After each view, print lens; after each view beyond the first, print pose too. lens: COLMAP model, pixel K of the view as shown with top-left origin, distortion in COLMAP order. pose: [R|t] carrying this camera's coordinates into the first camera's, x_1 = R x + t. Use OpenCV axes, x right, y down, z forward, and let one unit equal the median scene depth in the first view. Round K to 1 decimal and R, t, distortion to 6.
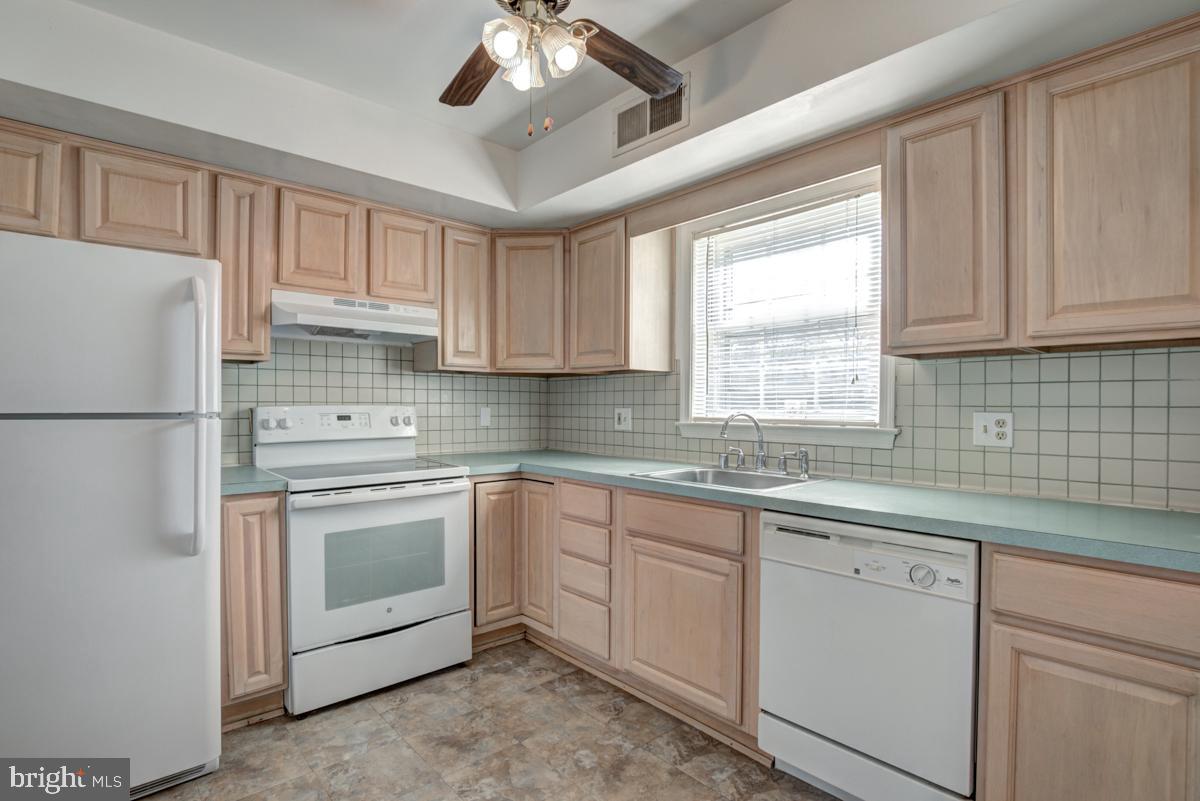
lens RADIAL K [[583.4, 0, 600.0], [0, 583.4, 400.5], [0, 0, 1]] dist [-0.032533, 0.000536]
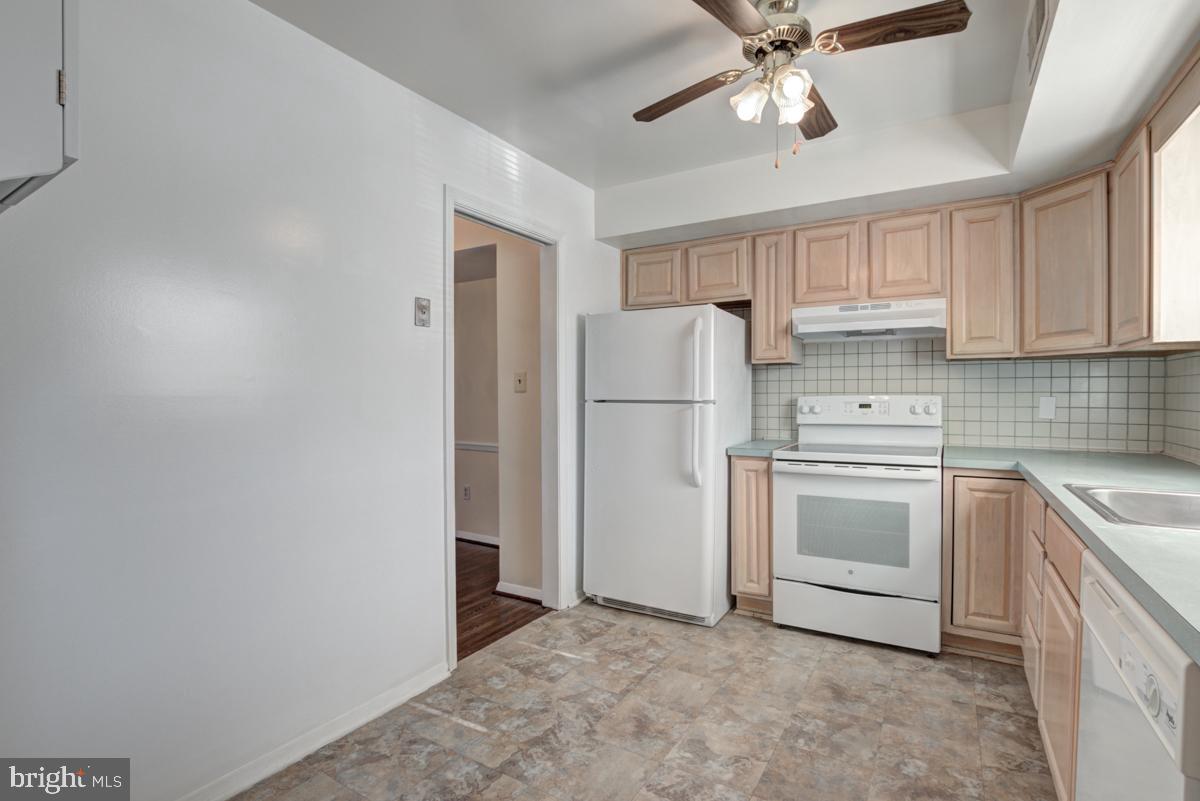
lens RADIAL K [[556.4, 0, 599.4], [0, 556.4, 396.3], [0, 0, 1]] dist [-0.030958, 0.001465]
pose [[0.291134, -0.000933, -0.956682, 0.506875], [0.010963, 0.999937, 0.002362, 0.002201], [0.956620, -0.011176, 0.291126, 0.187495]]
